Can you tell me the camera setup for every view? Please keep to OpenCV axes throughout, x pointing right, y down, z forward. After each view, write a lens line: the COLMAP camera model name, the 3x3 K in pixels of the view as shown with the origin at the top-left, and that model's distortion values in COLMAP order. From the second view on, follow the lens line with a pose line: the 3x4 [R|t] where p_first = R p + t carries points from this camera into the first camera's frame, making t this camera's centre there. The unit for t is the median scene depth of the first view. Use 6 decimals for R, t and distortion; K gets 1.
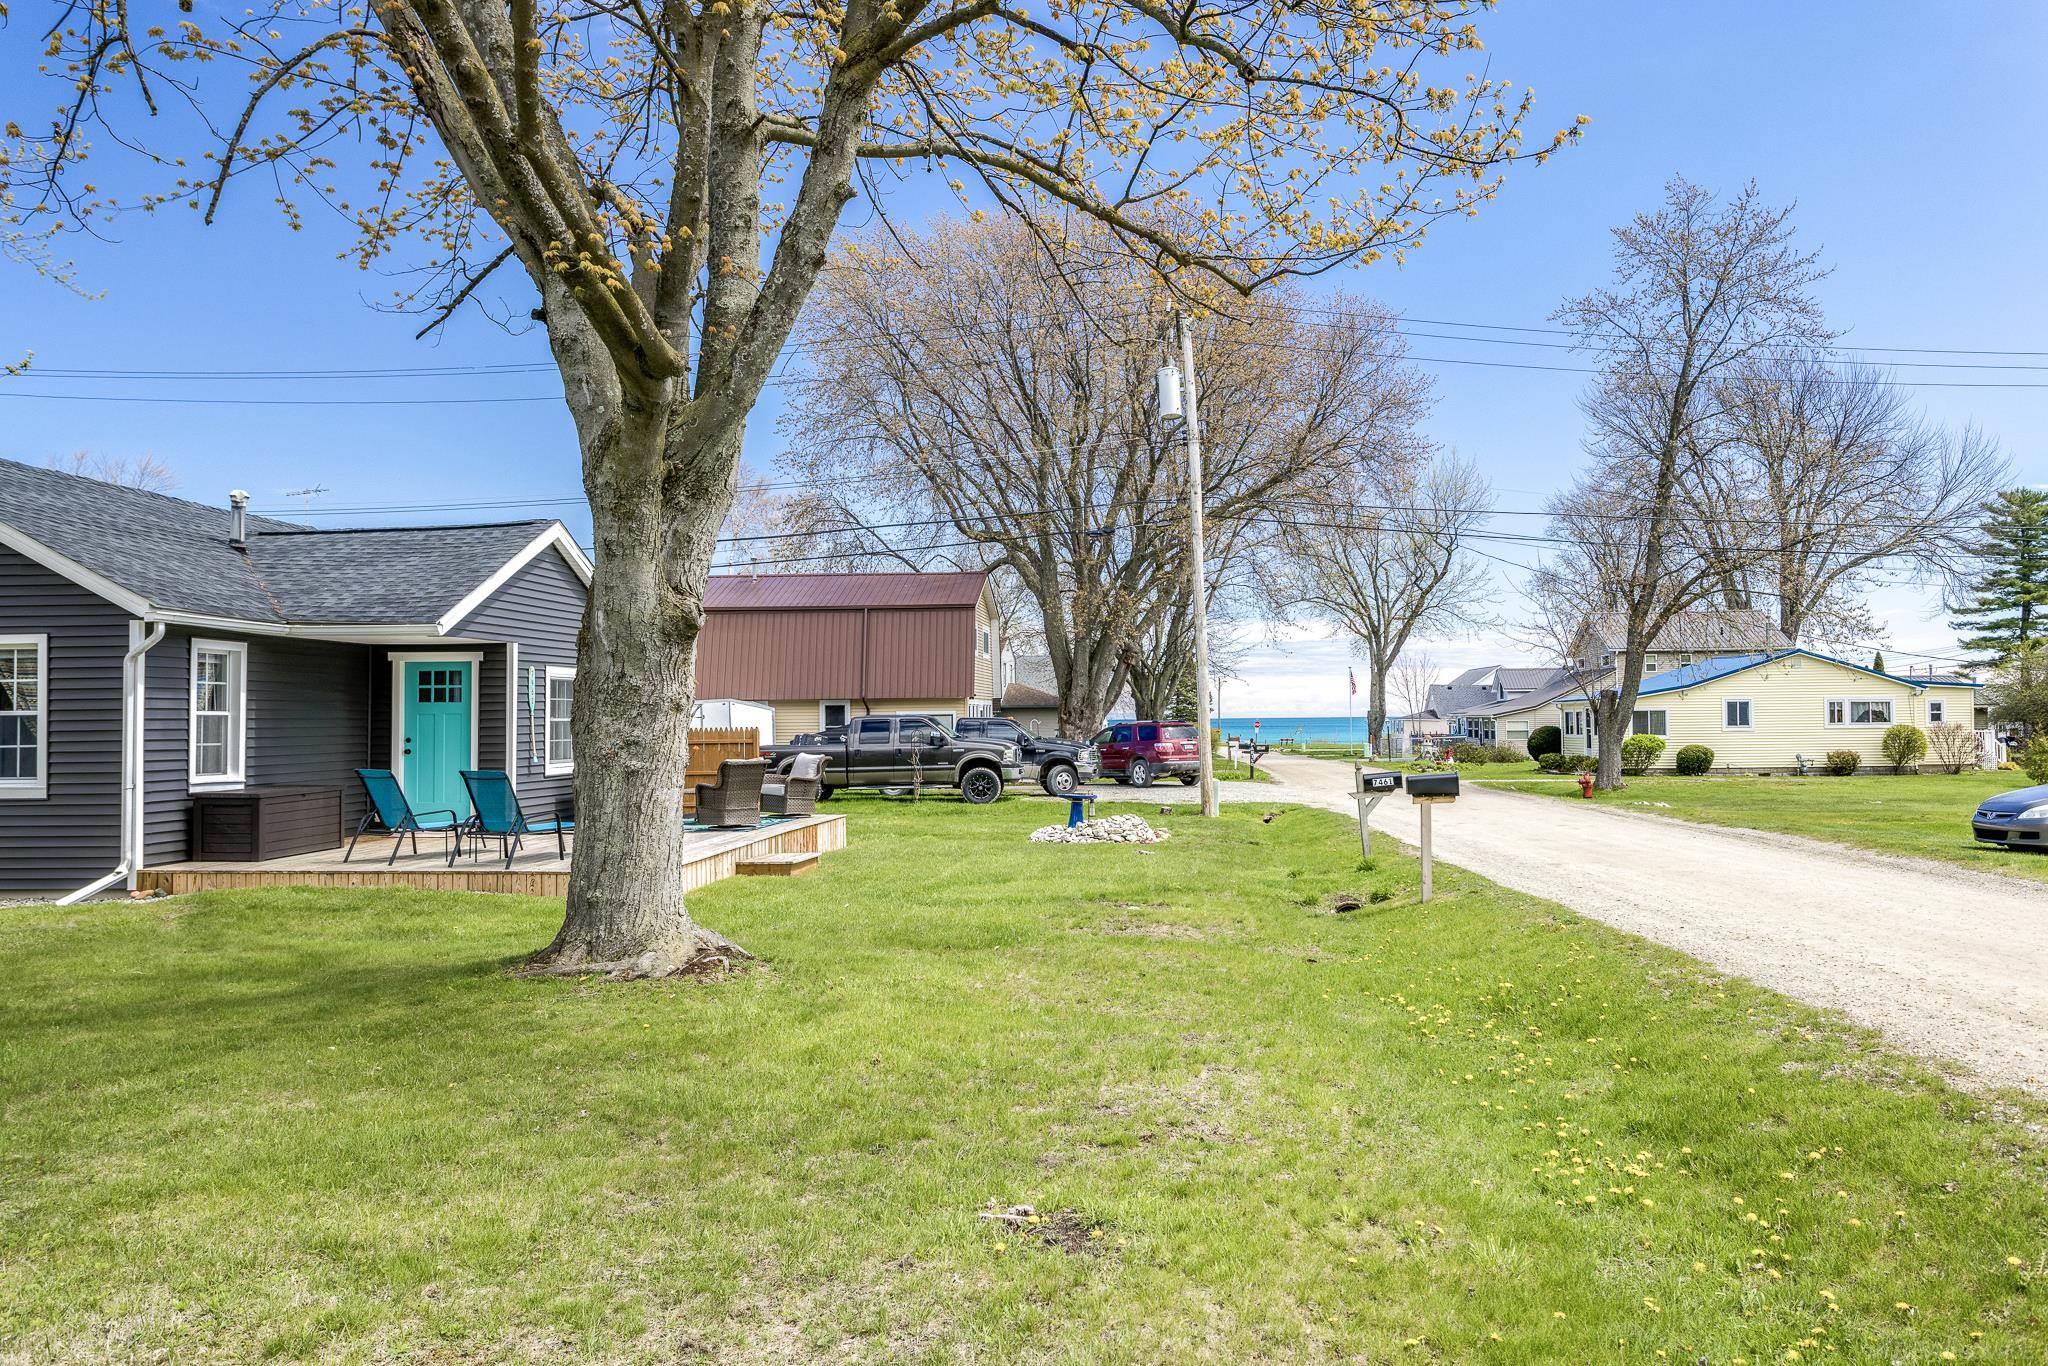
lens RADIAL K [[1422.6, 0, 1030.9], [0, 1422.6, 648.6], [0, 0, 1]] dist [0.007993, 0.005256]
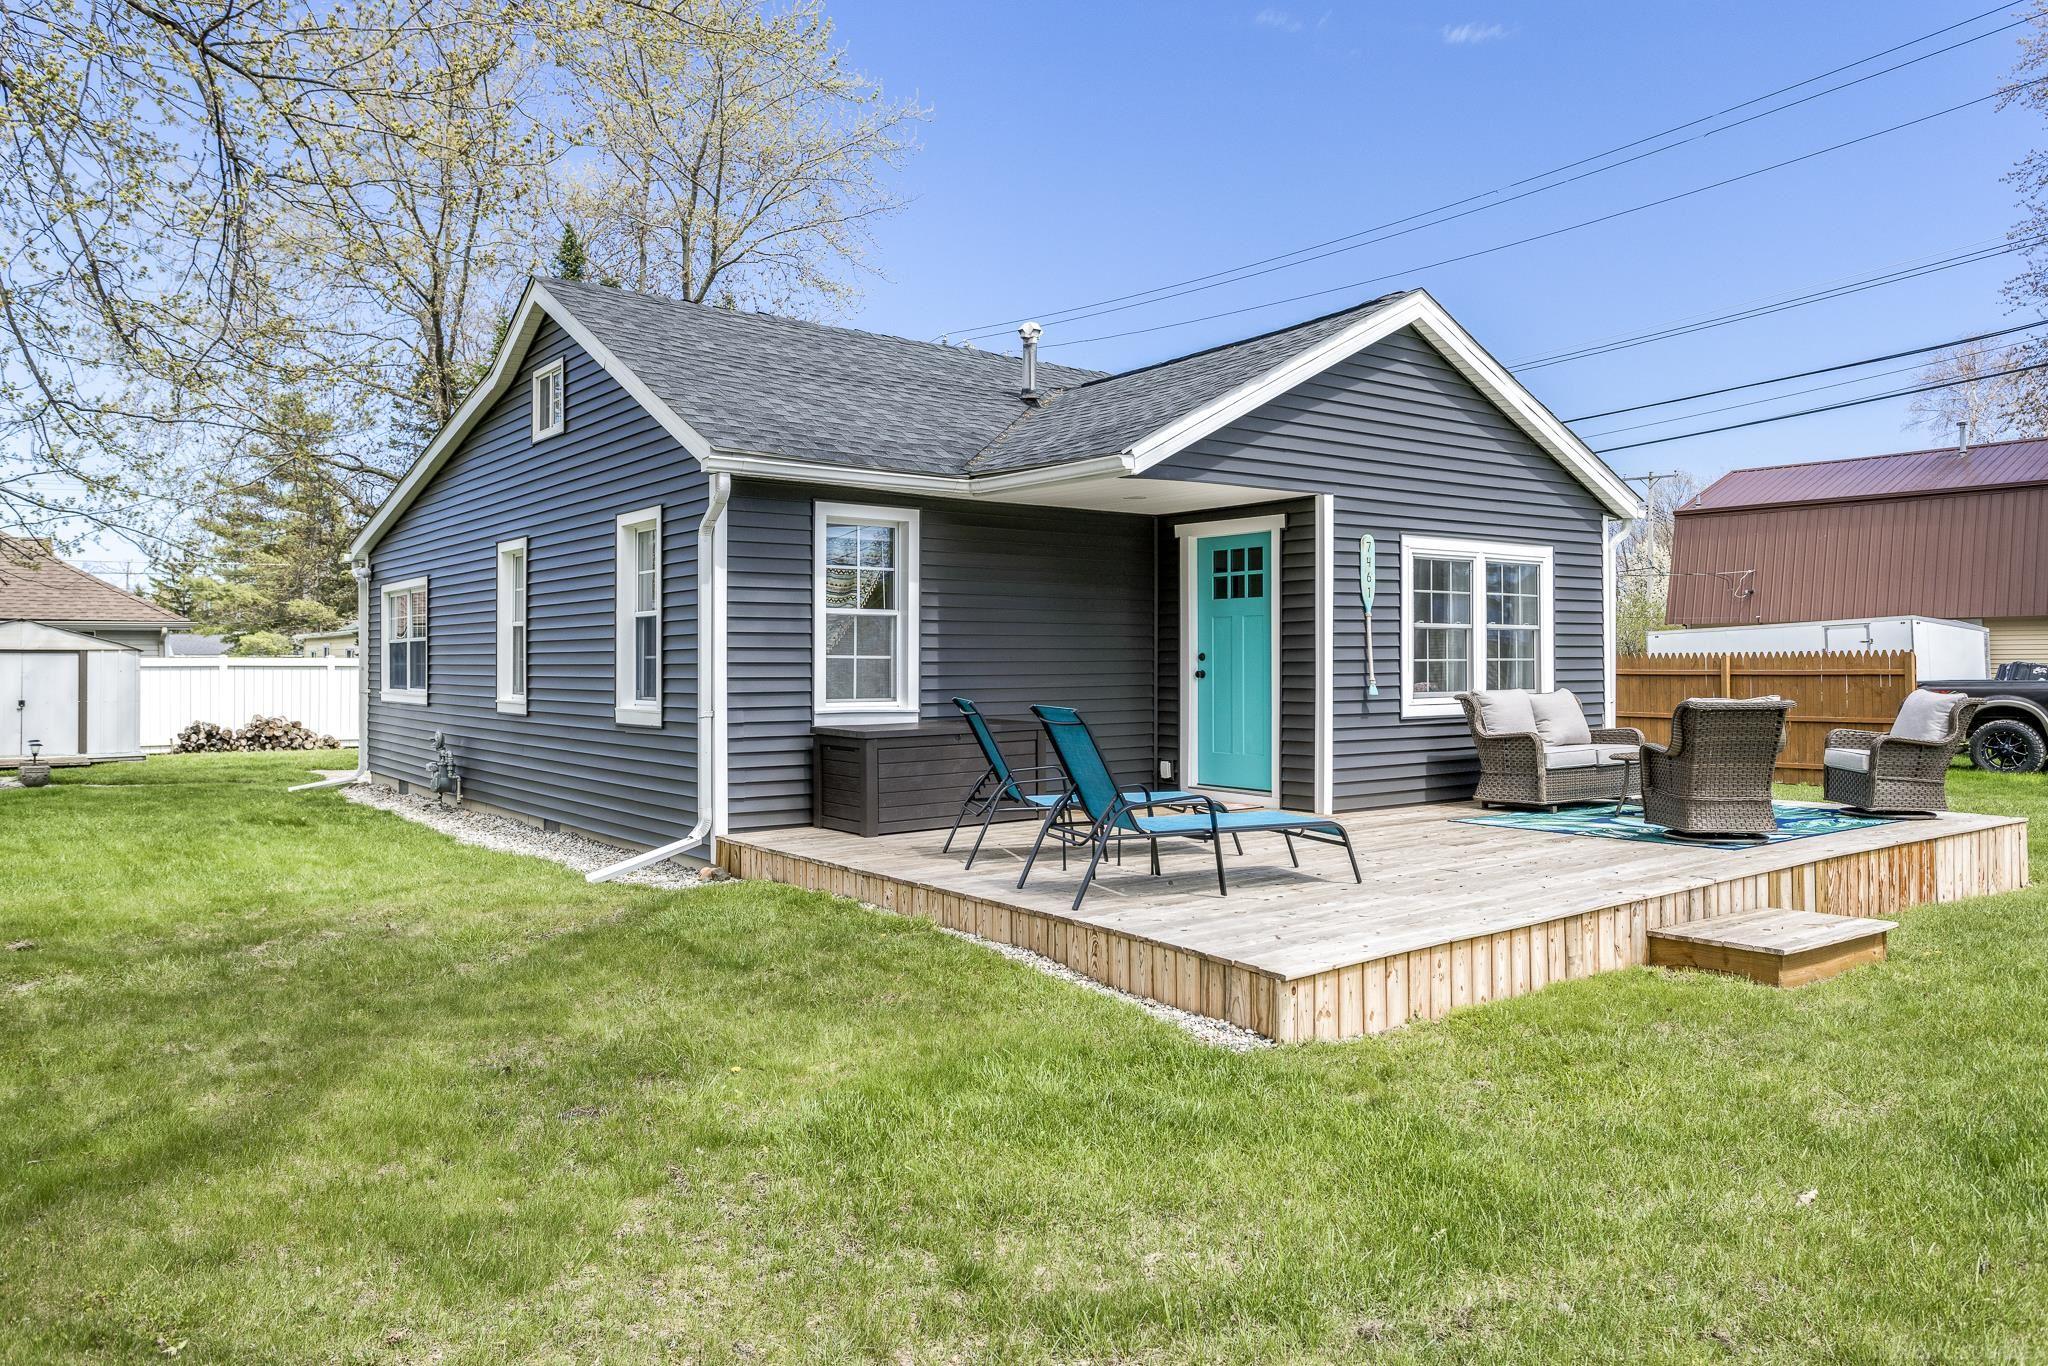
lens RADIAL K [[1422.6, 0, 1030.9], [0, 1422.6, 648.6], [0, 0, 1]] dist [0.007993, 0.005256]
pose [[0.700439, -0.000305, -0.713713, -0.023433], [0.033735, 0.998896, 0.032681, 0.037384], [0.712915, -0.046968, 0.699676, 0.497177]]
